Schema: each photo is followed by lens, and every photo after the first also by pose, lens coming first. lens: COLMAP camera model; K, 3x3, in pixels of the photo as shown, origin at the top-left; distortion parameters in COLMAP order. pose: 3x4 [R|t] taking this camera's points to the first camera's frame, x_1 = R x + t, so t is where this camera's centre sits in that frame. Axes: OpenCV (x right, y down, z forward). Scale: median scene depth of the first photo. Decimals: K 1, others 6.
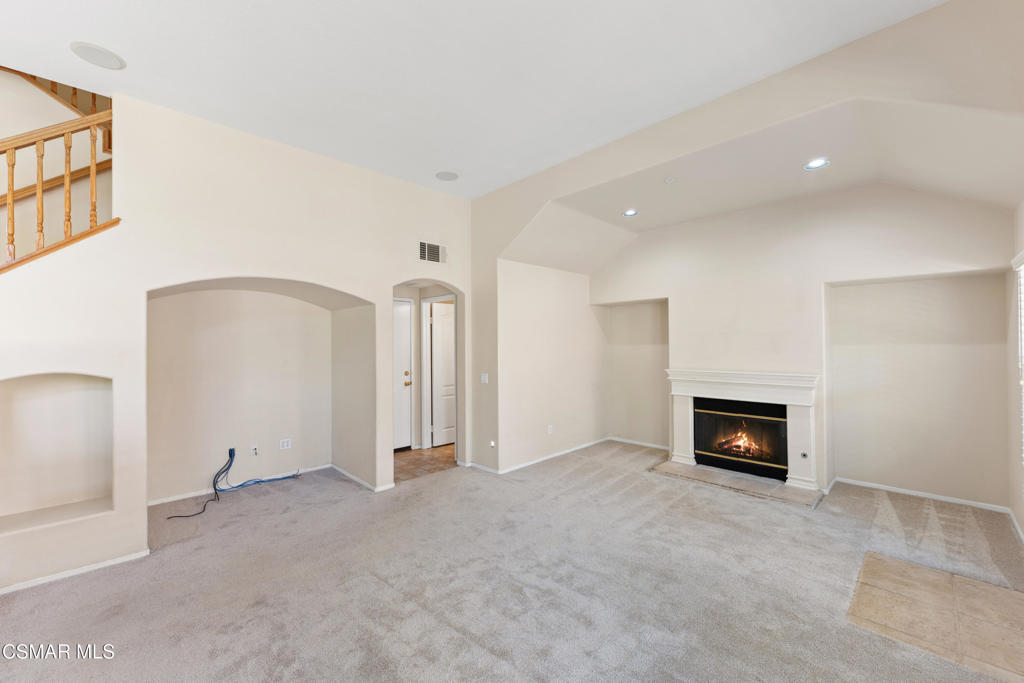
lens RADIAL K [[410.8, 0, 527.1], [0, 410.8, 345.2], [0, 0, 1]] dist [-0.002303, 0.000918]
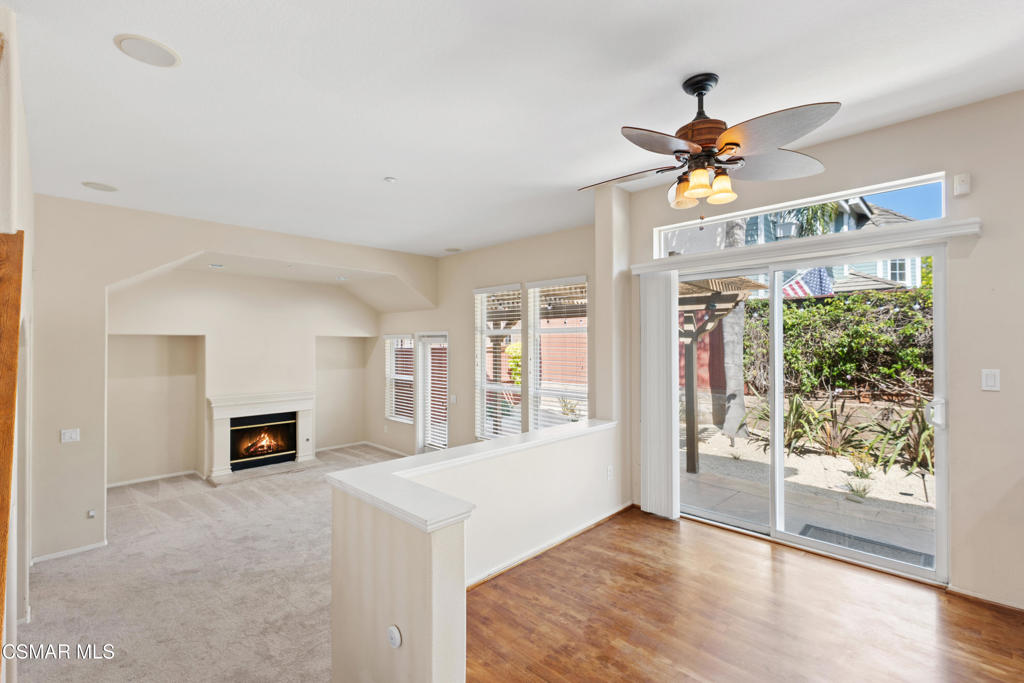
lens RADIAL K [[462.1, 0, 502.0], [0, 462.1, 341.2], [0, 0, 1]] dist [0.005430, 0.000170]
pose [[0.005047, 0.013610, 0.999895, -1.095512], [0.008023, 0.999875, -0.013650, -0.088523], [-0.999955, 0.008092, 0.004937, 0.194384]]
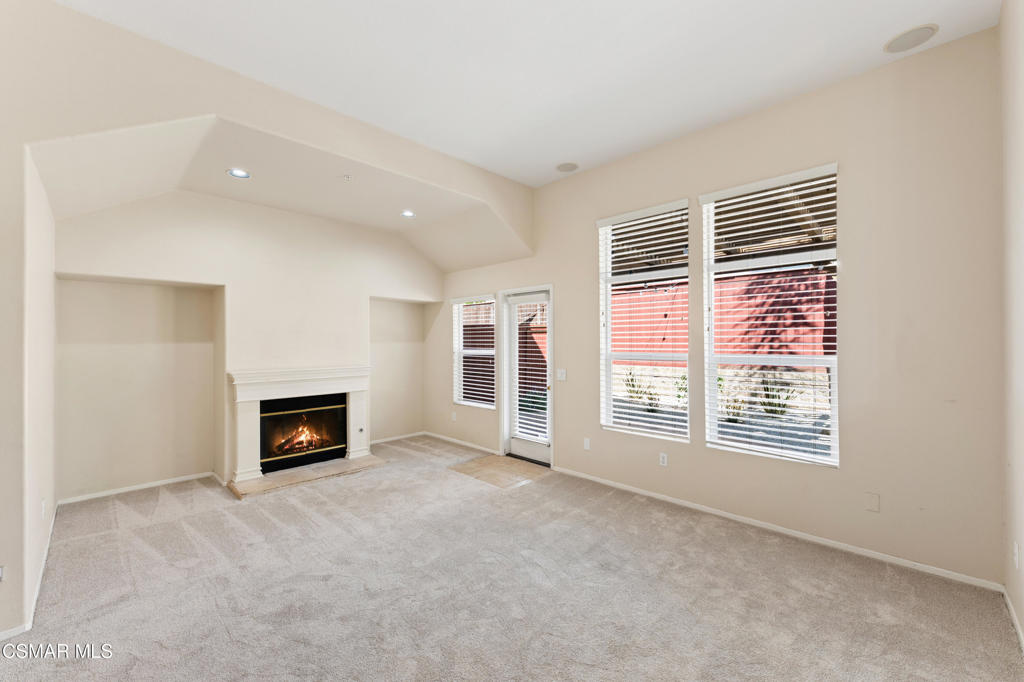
lens RADIAL K [[410.8, 0, 501.7], [0, 410.8, 342.8], [0, 0, 1]] dist [-0.002303, 0.000918]
pose [[0.003456, 0.009373, 0.999950, -0.546308], [0.010871, 0.999897, -0.009410, 0.015070], [-0.999935, 0.010903, 0.003353, 0.520007]]
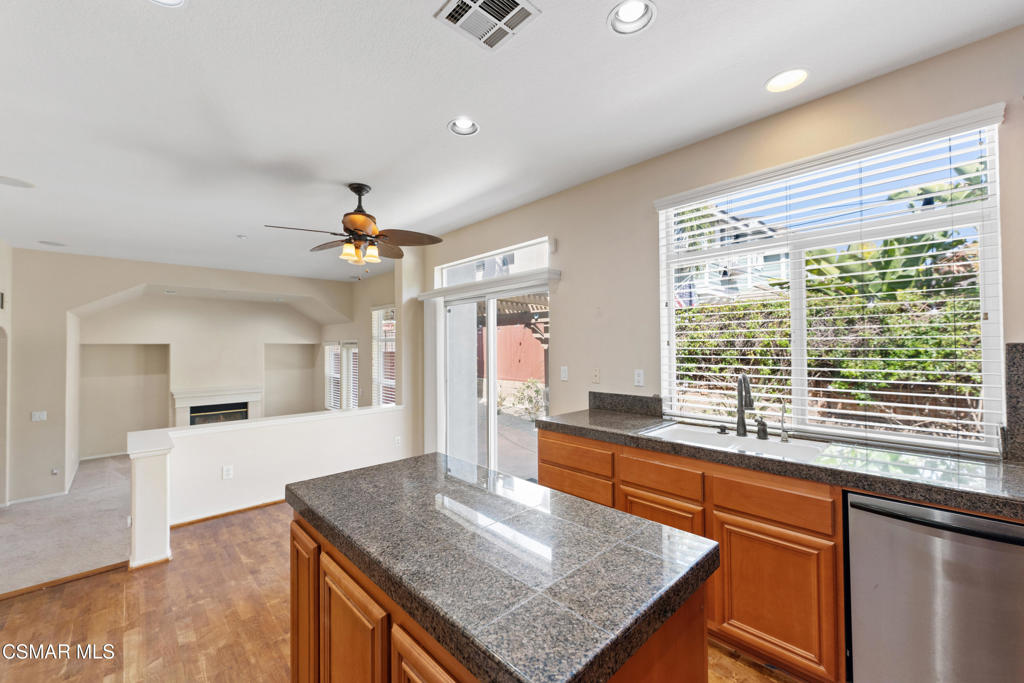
lens RADIAL K [[410.8, 0, 512.5], [0, 410.8, 344.0], [0, 0, 1]] dist [-0.002303, 0.000918]
pose [[0.028488, 0.016383, 0.999460, -1.315899], [0.012528, 0.999781, -0.016745, -0.088918], [-0.999516, 0.012998, 0.028276, -0.358105]]
